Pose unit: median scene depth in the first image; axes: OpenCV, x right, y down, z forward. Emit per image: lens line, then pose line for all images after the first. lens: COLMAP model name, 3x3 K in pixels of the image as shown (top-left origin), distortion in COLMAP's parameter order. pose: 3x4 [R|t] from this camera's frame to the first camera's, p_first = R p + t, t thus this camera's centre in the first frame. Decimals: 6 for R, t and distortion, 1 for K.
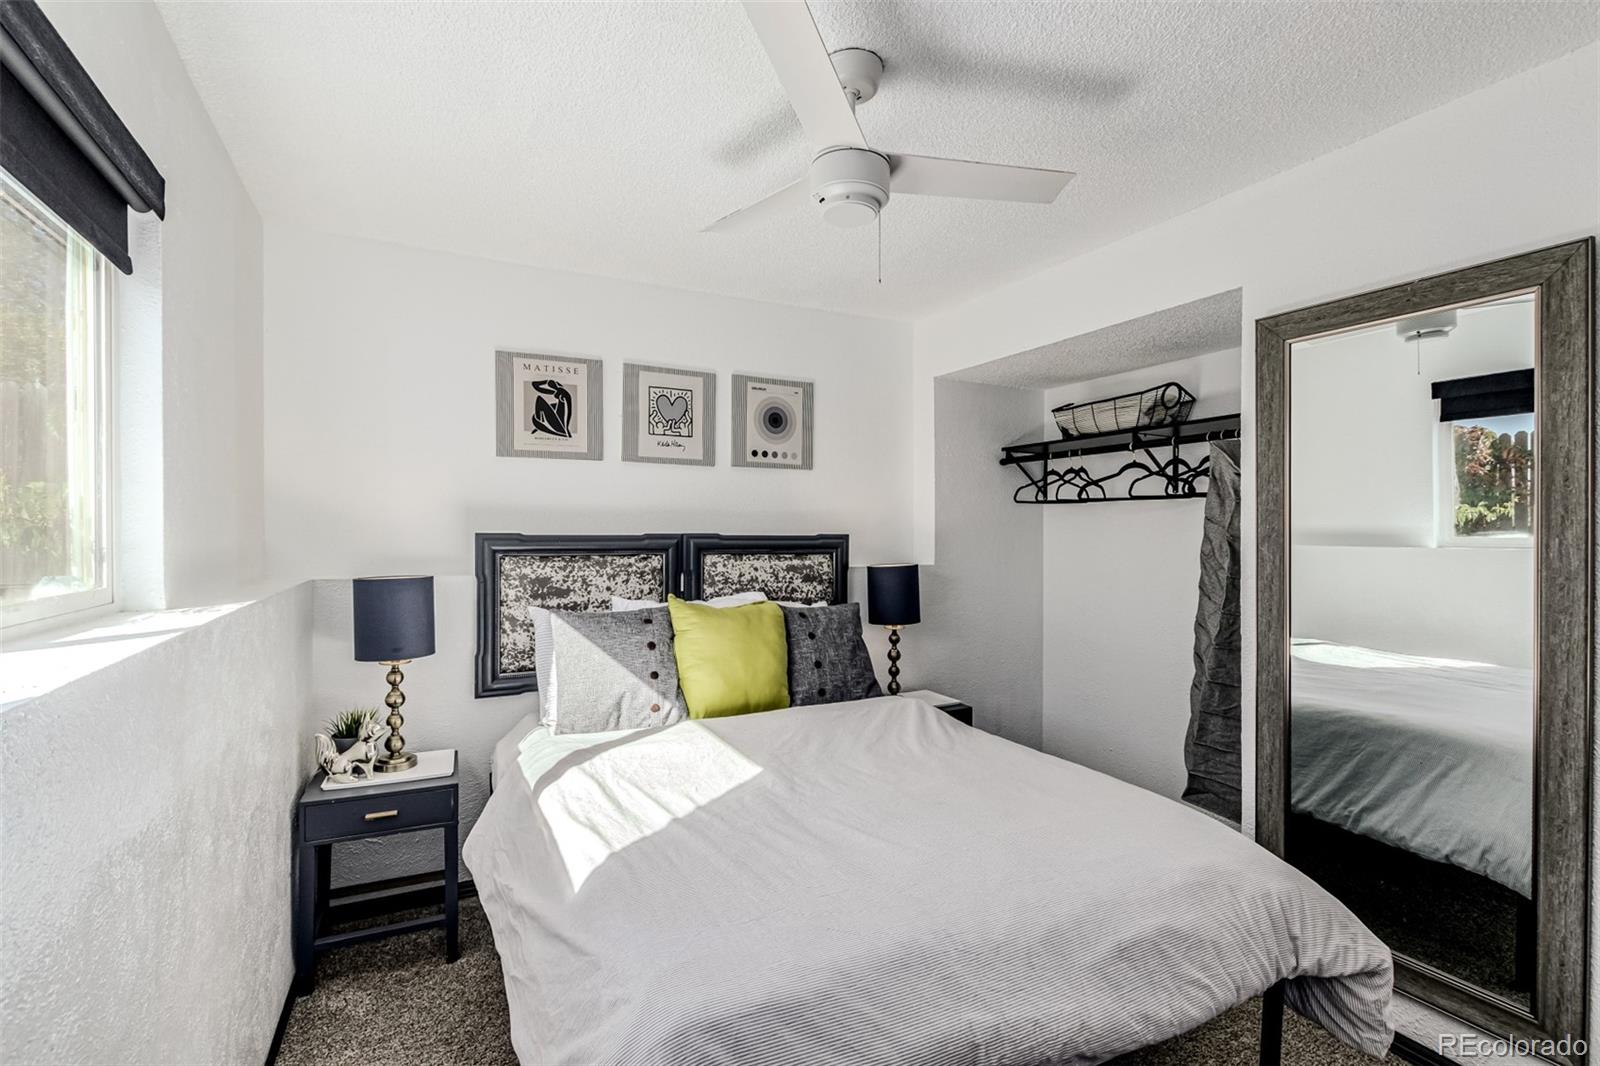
lens RADIAL K [[730.0, 0, 793.9], [0, 730.0, 532.8], [0, 0, 1]] dist [-0.001427, 0.000370]
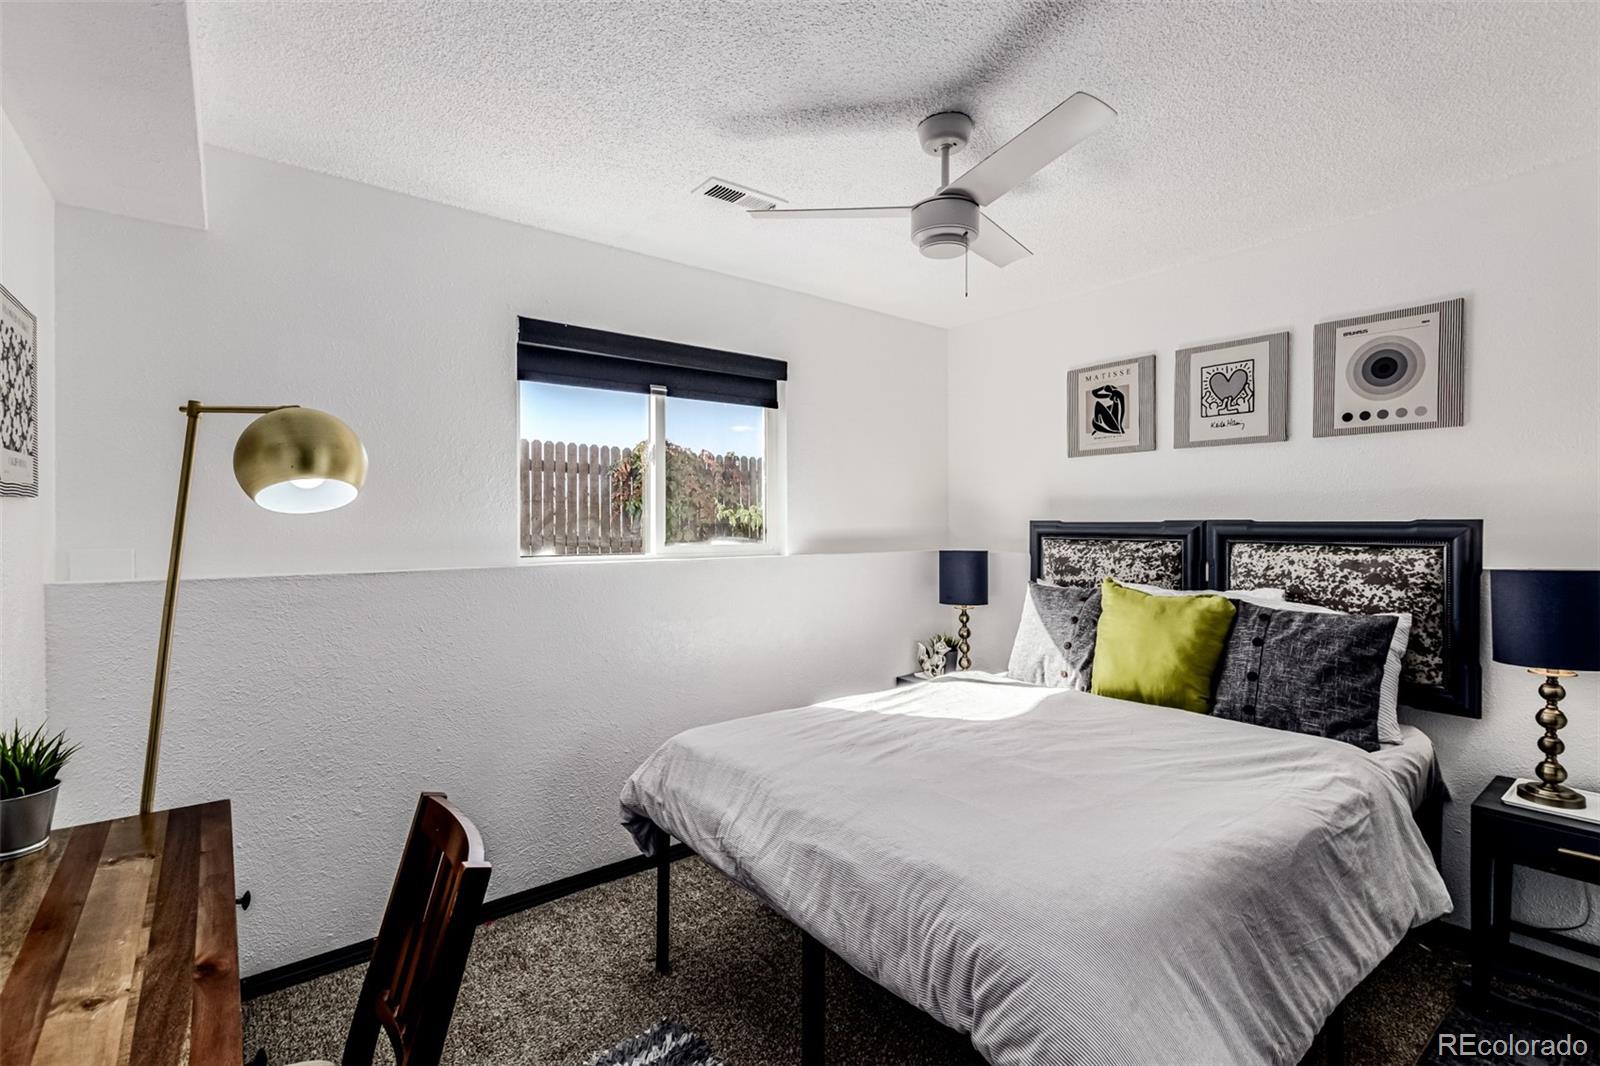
lens RADIAL K [[730.0, 0, 791.9], [0, 730.0, 532.2], [0, 0, 1]] dist [-0.001427, 0.000370]
pose [[0.192504, 0.010058, -0.981245, 0.676975], [0.003494, 0.999934, 0.010935, 0.004720], [0.981290, -0.005534, 0.192456, 0.295524]]
